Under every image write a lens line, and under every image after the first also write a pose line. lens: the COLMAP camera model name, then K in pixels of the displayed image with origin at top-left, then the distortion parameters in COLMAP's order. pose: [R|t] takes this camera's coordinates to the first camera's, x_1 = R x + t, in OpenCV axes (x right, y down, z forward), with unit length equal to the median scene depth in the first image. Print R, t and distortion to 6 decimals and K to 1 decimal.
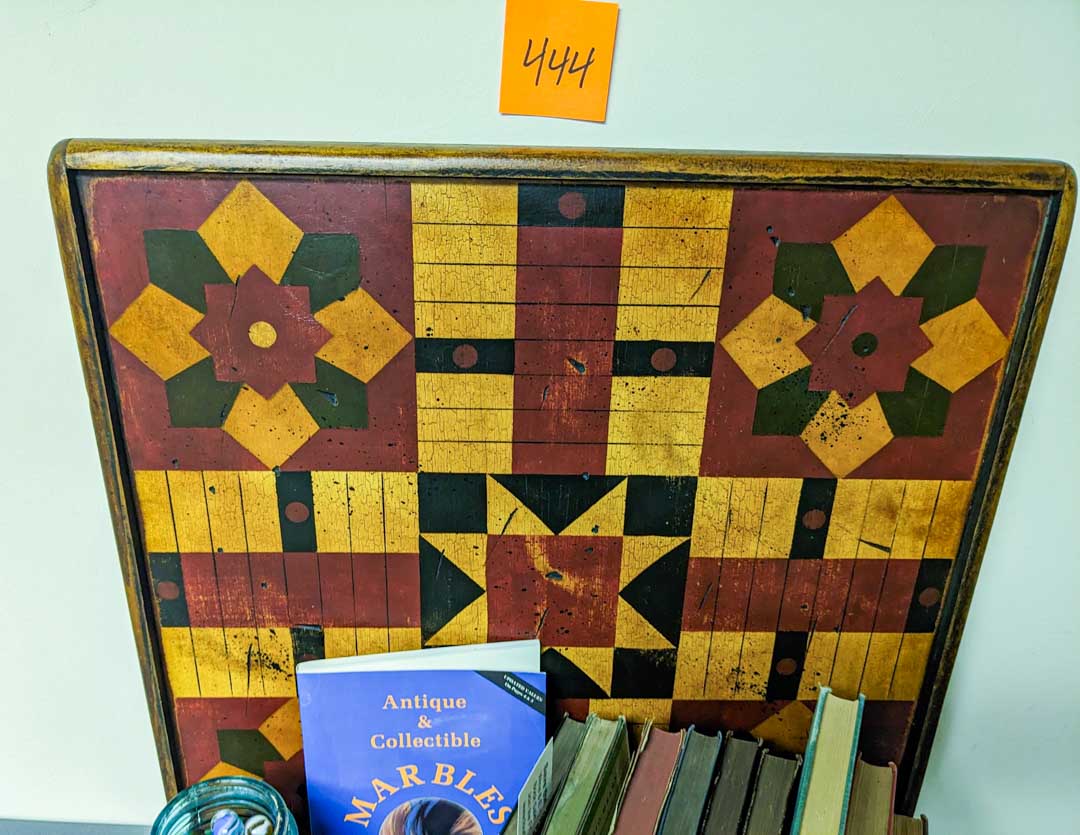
lens RADIAL K [[866.2, 0, 514.8], [0, 866.2, 457.7], [0, 0, 1]] dist [0.045441, -0.100999]
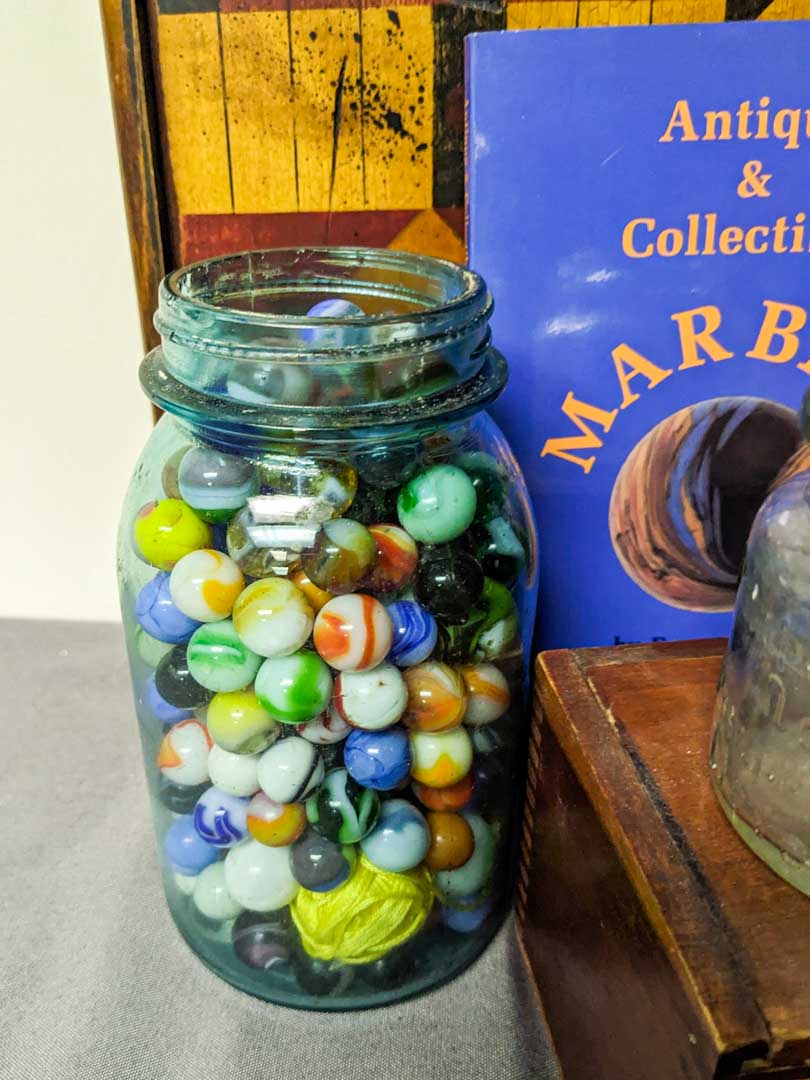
lens RADIAL K [[1005.1, 0, 363.7], [0, 1005.1, 575.6], [0, 0, 1]] dist [0.072430, -0.193843]
pose [[0.992812, 0.003427, -0.119635, -0.232668], [0.002615, 0.998731, 0.050302, 0.468485], [0.119655, -0.050254, 0.991543, 0.466970]]
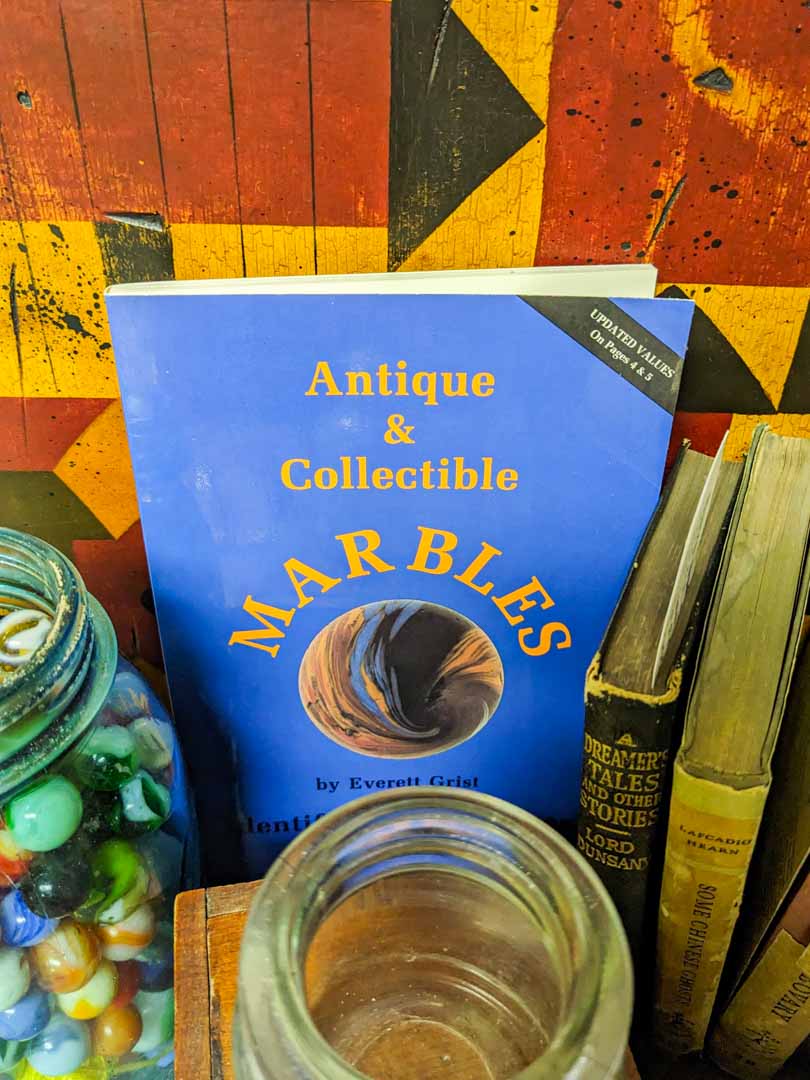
lens RADIAL K [[897.5, 0, 405.0], [0, 897.5, 540.0], [0, 0, 1]] dist [0.043882, -0.125879]
pose [[0.999782, 0.014318, -0.015197, -0.091565], [-0.011071, 0.980618, 0.195616, 0.265630], [0.017703, -0.195405, 0.980563, 0.525379]]
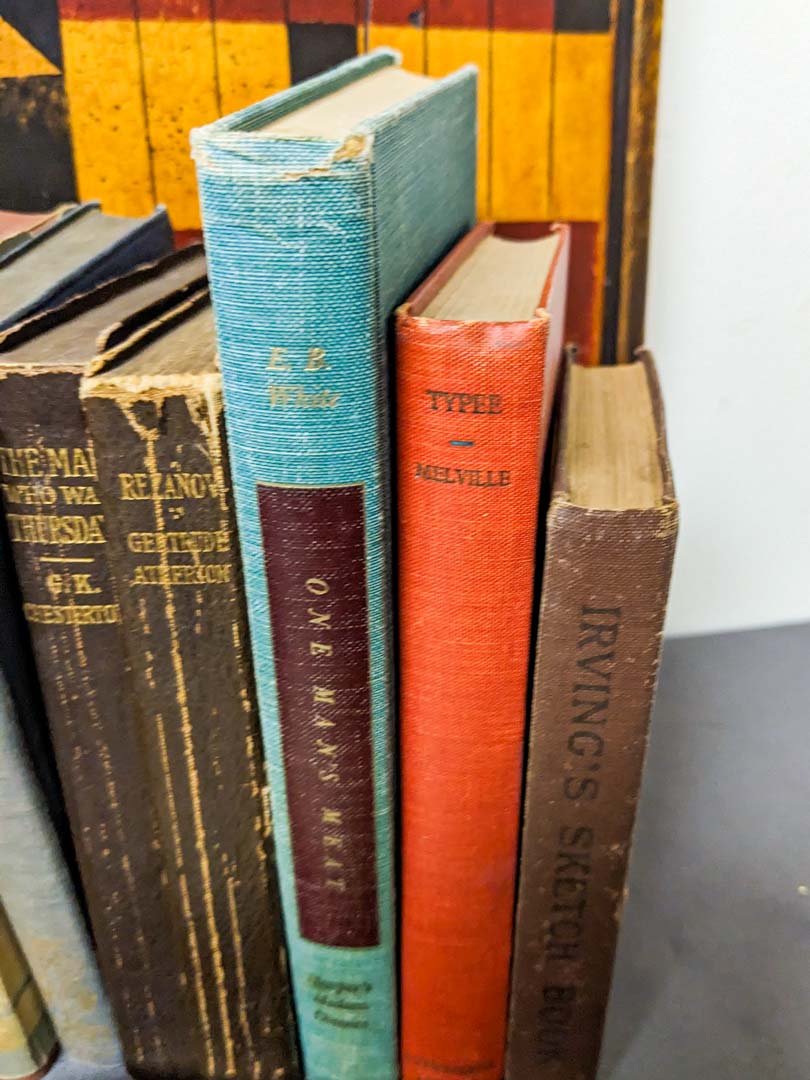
lens RADIAL K [[1024.3, 0, 466.4], [0, 1024.3, 540.7], [0, 0, 1]] dist [-0.008876, -0.088010]
pose [[0.954831, -0.123845, 0.270112, 0.219962], [0.135155, 0.990543, -0.023608, 0.496492], [-0.264634, 0.059049, 0.962540, 0.502068]]
